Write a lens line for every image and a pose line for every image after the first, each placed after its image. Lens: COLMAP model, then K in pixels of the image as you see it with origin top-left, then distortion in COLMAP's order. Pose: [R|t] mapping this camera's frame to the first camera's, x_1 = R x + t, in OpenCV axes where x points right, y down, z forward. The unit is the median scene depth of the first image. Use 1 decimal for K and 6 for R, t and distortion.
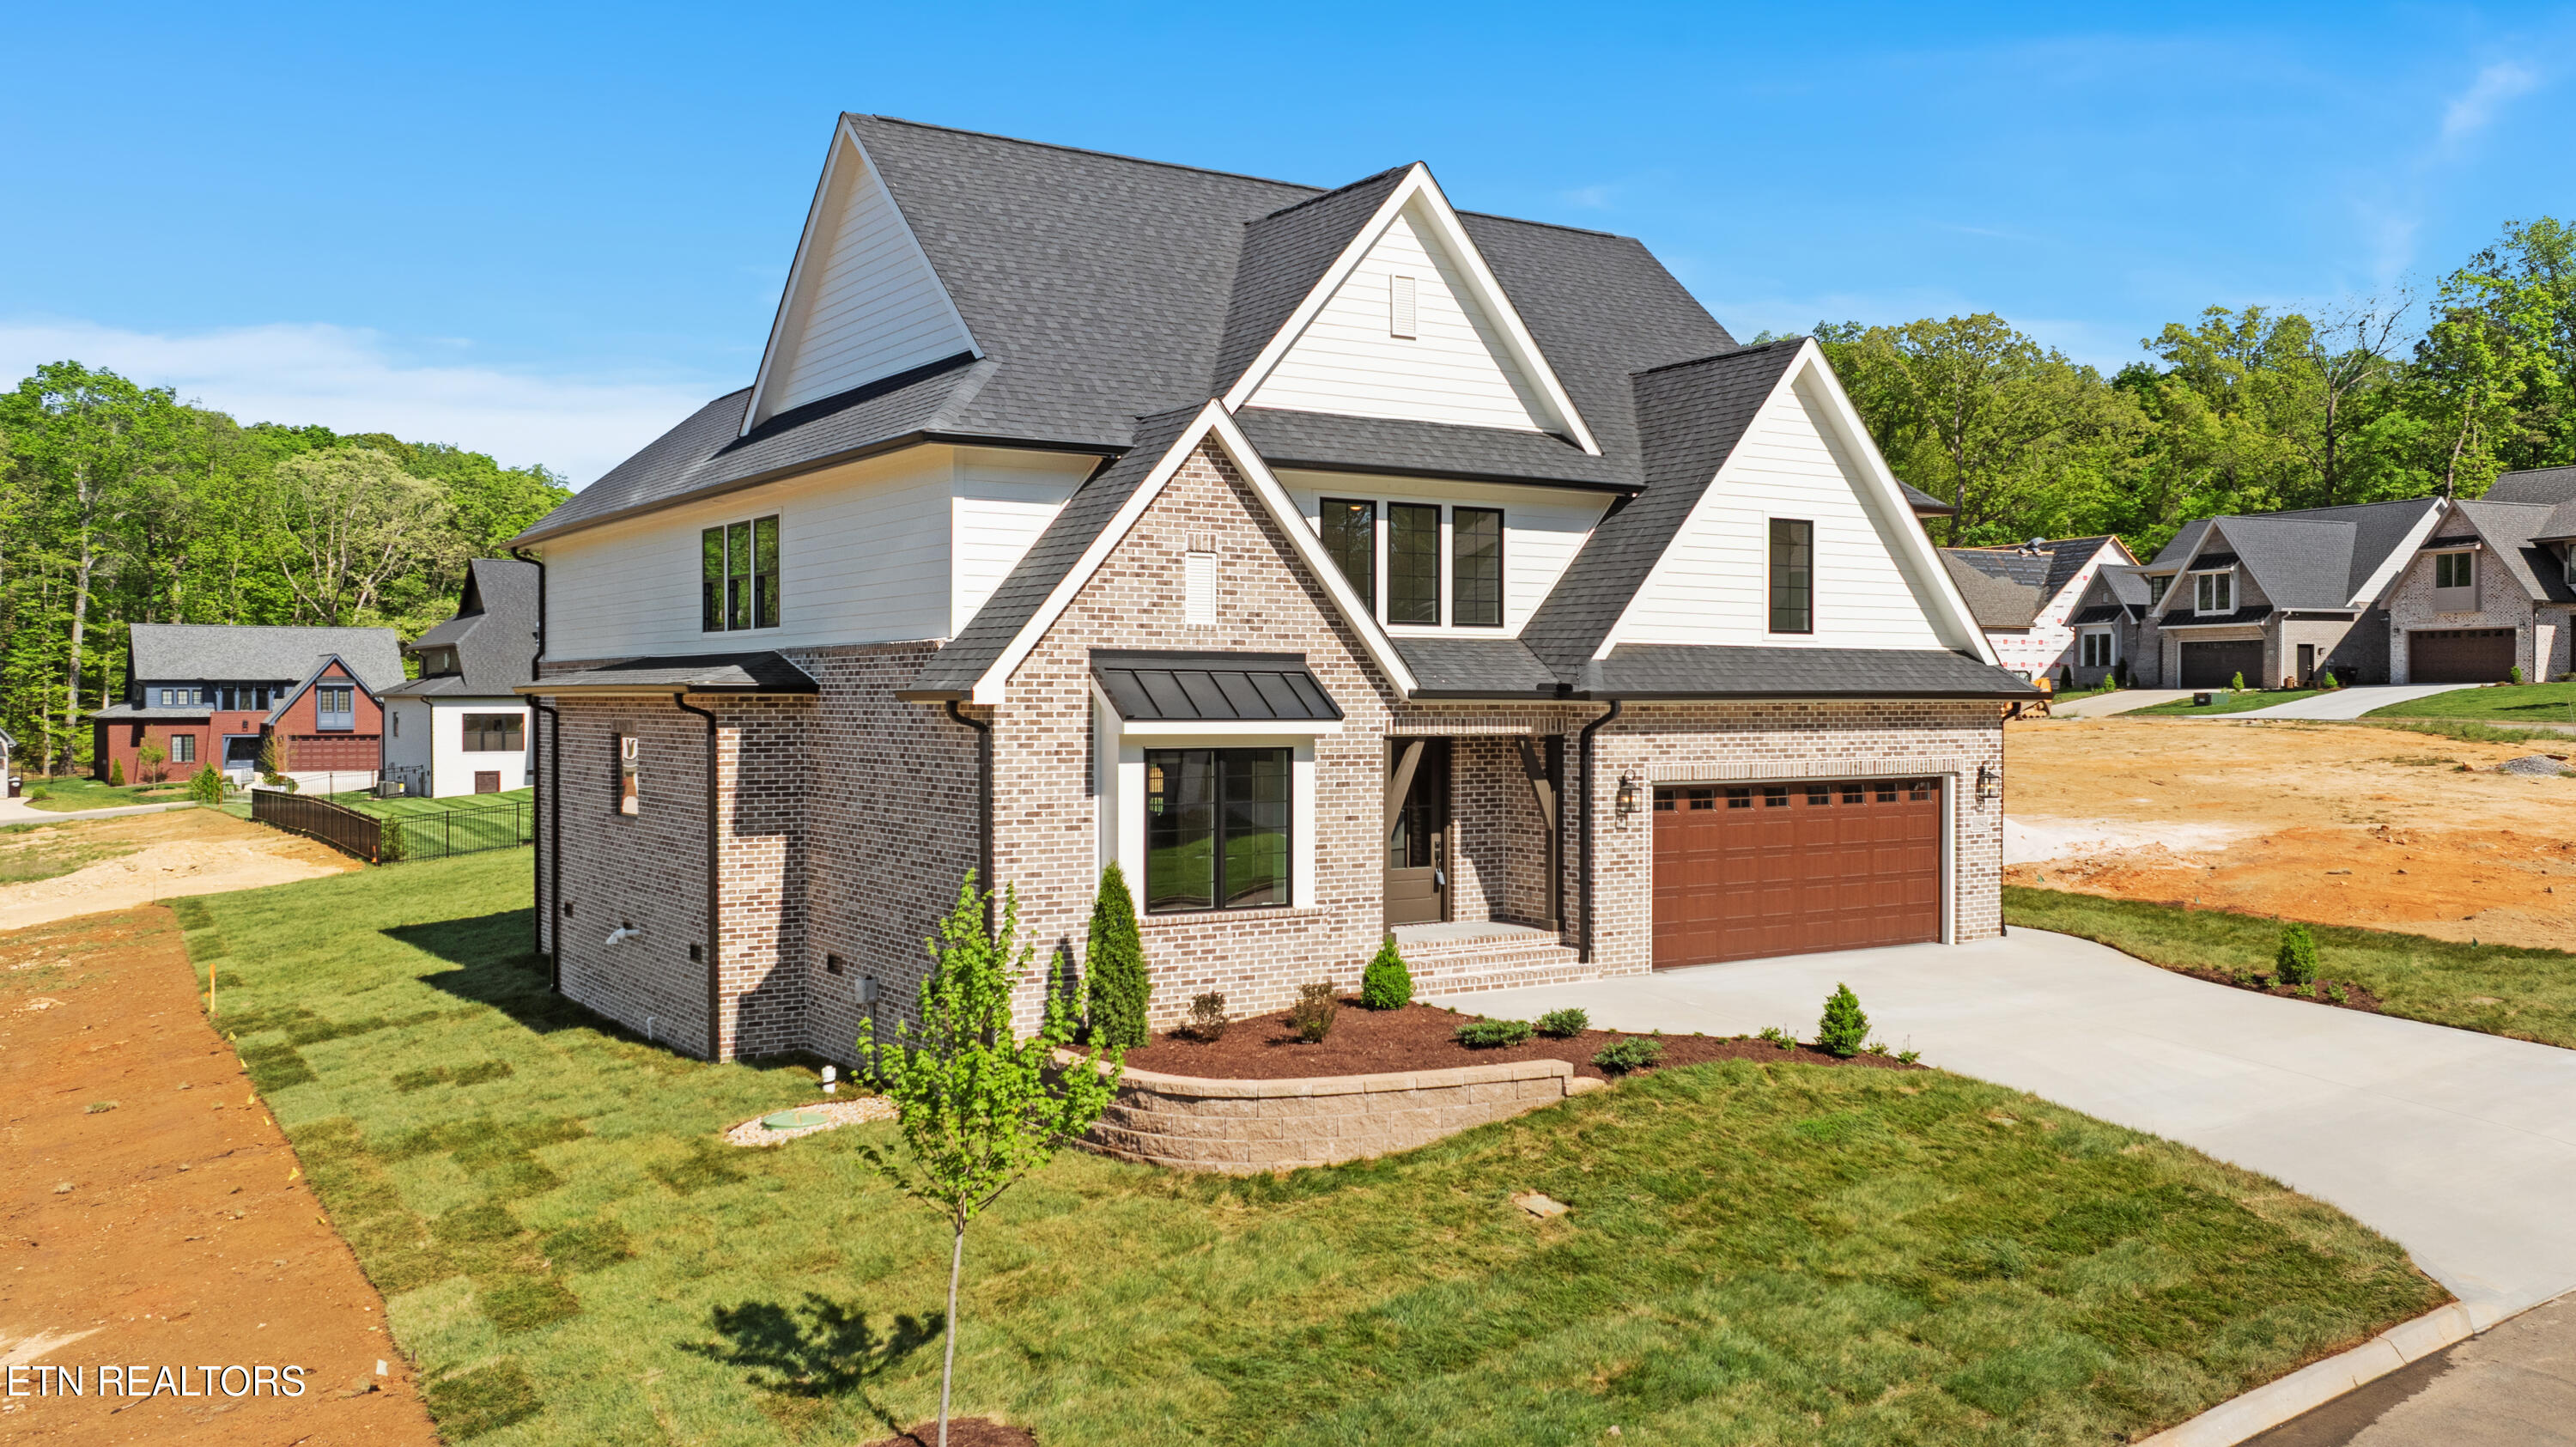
lens RADIAL K [[2073.7, 0, 1288.0], [0, 2073.7, 723.5], [0, 0, 1]] dist [-0.009899, -0.004296]
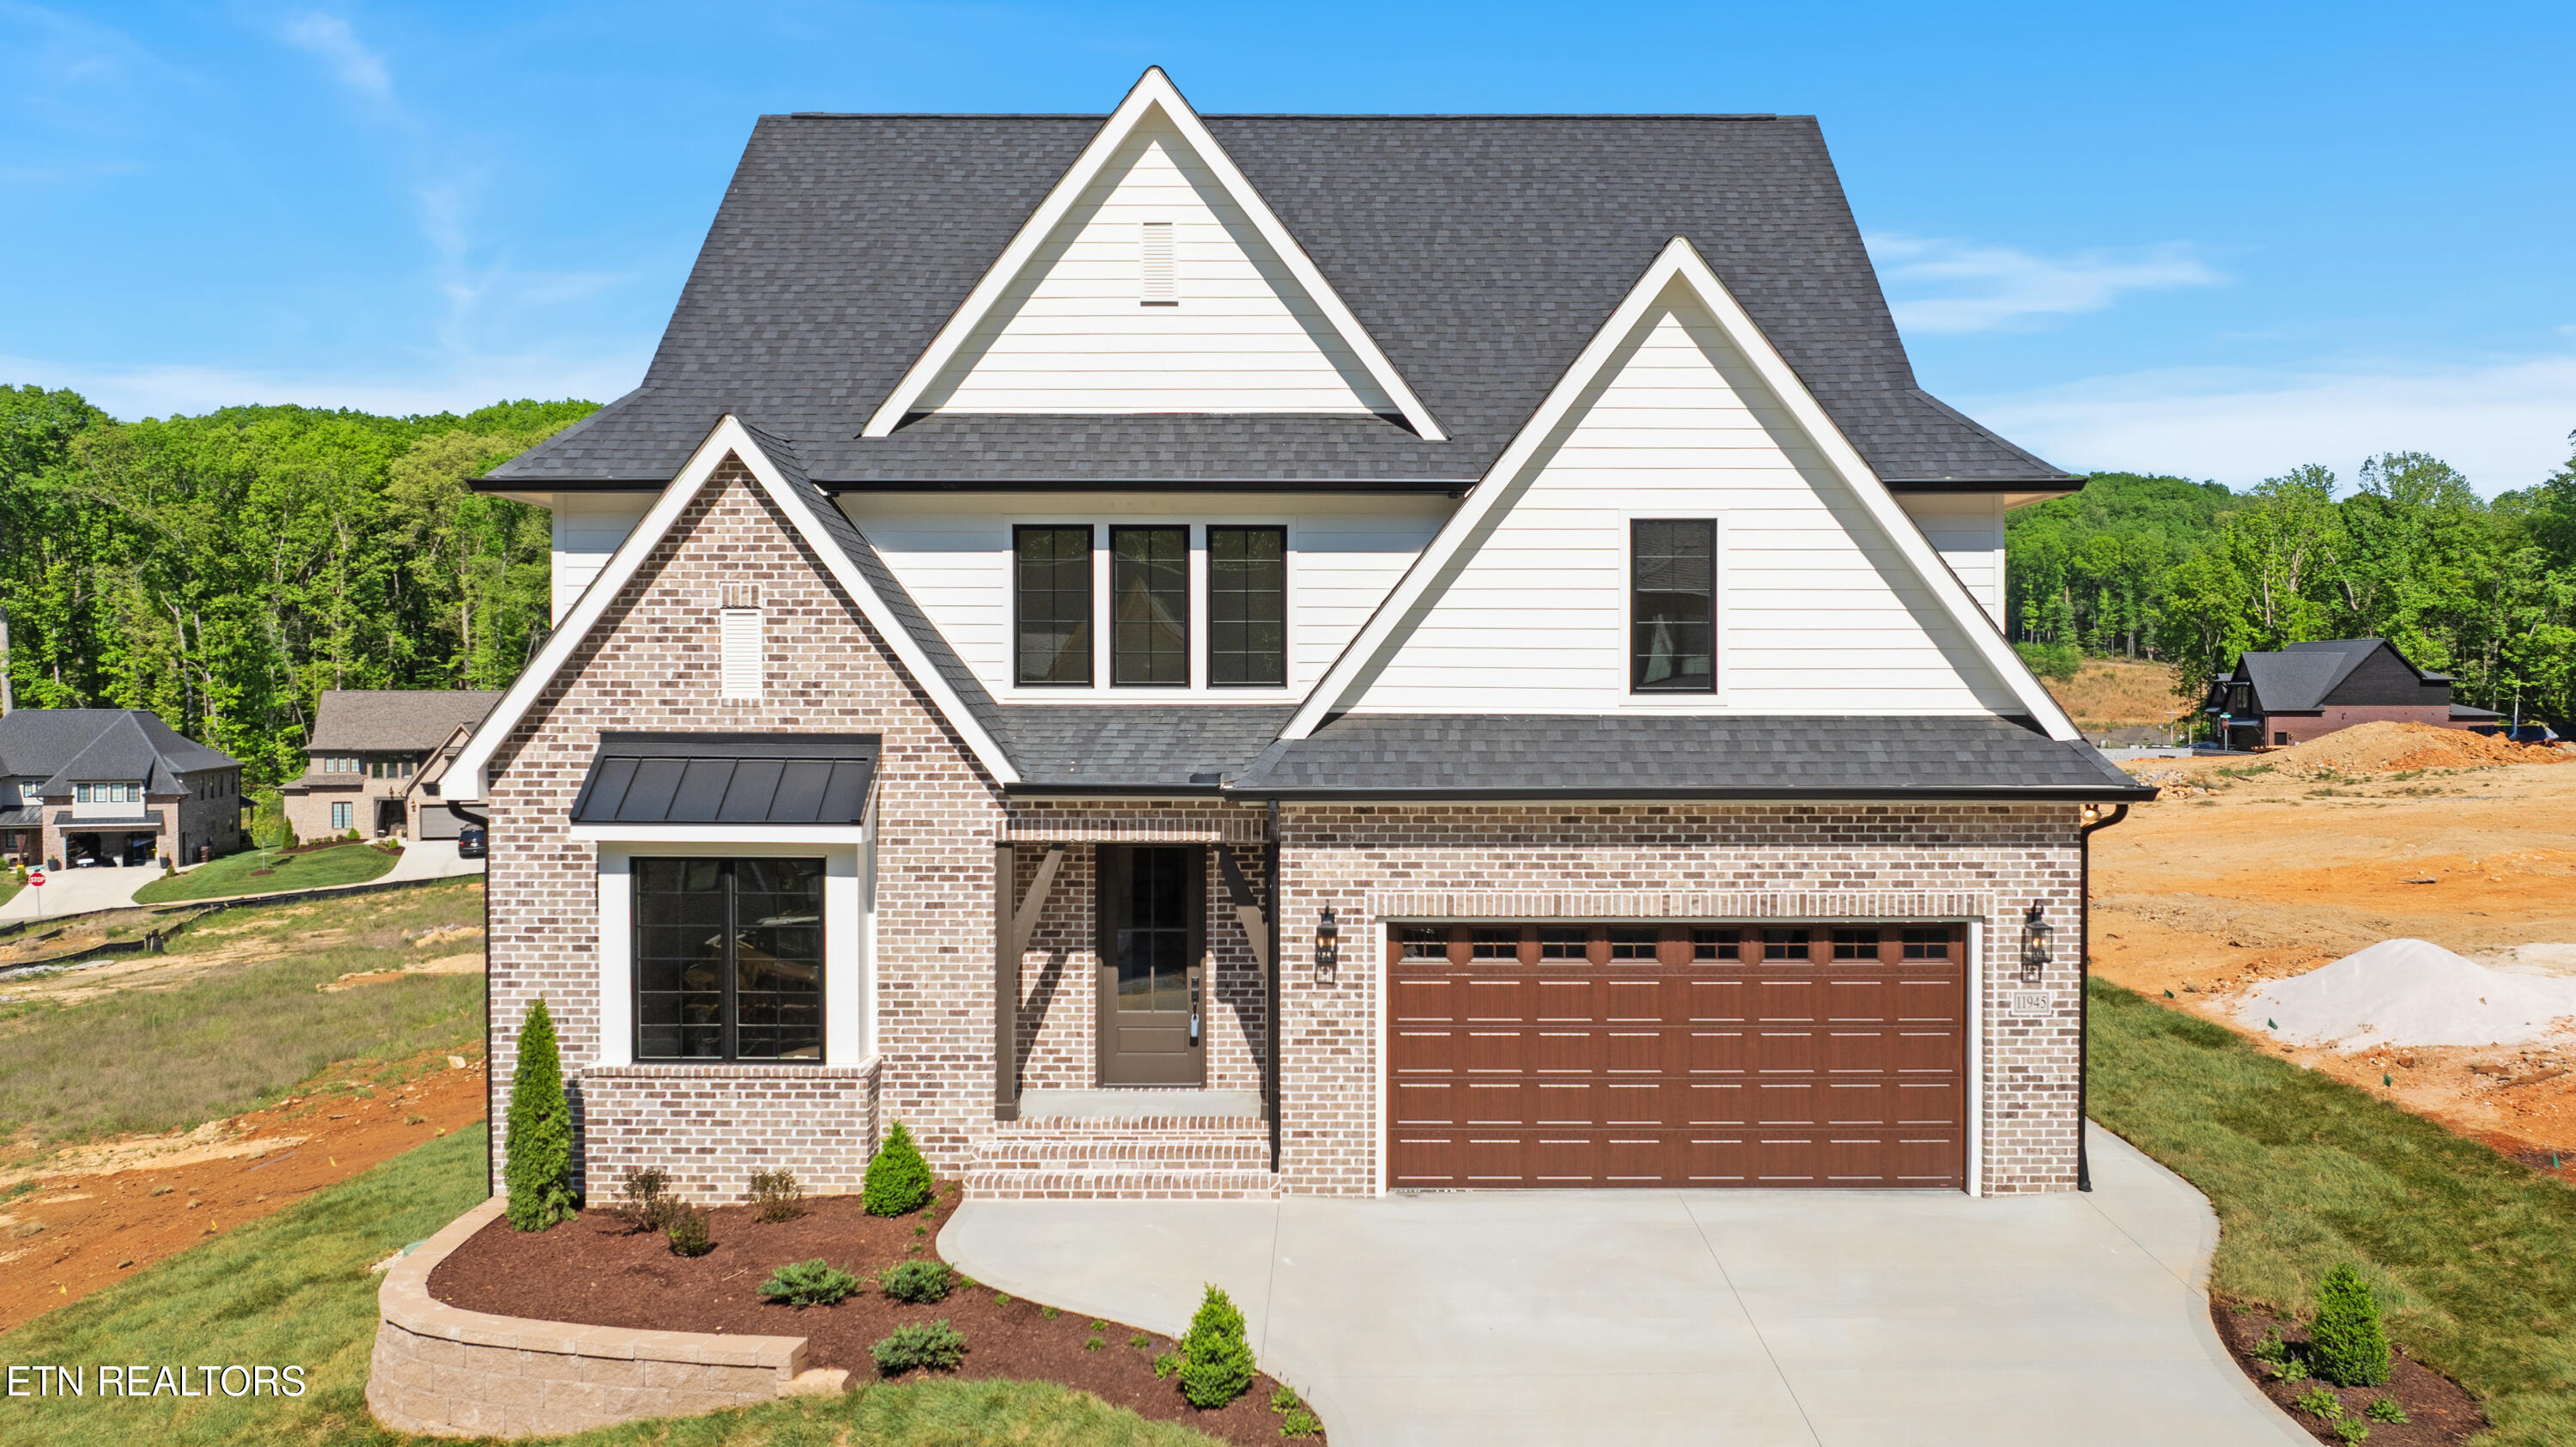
lens RADIAL K [[2073.7, 0, 1288.0], [0, 2073.7, 723.5], [0, 0, 1]] dist [-0.009899, -0.004296]
pose [[0.846315, 0.002520, -0.532678, 0.507551], [-0.002092, 0.999997, 0.001408, -0.036245], [0.532679, -0.000078, 0.846317, 0.398212]]
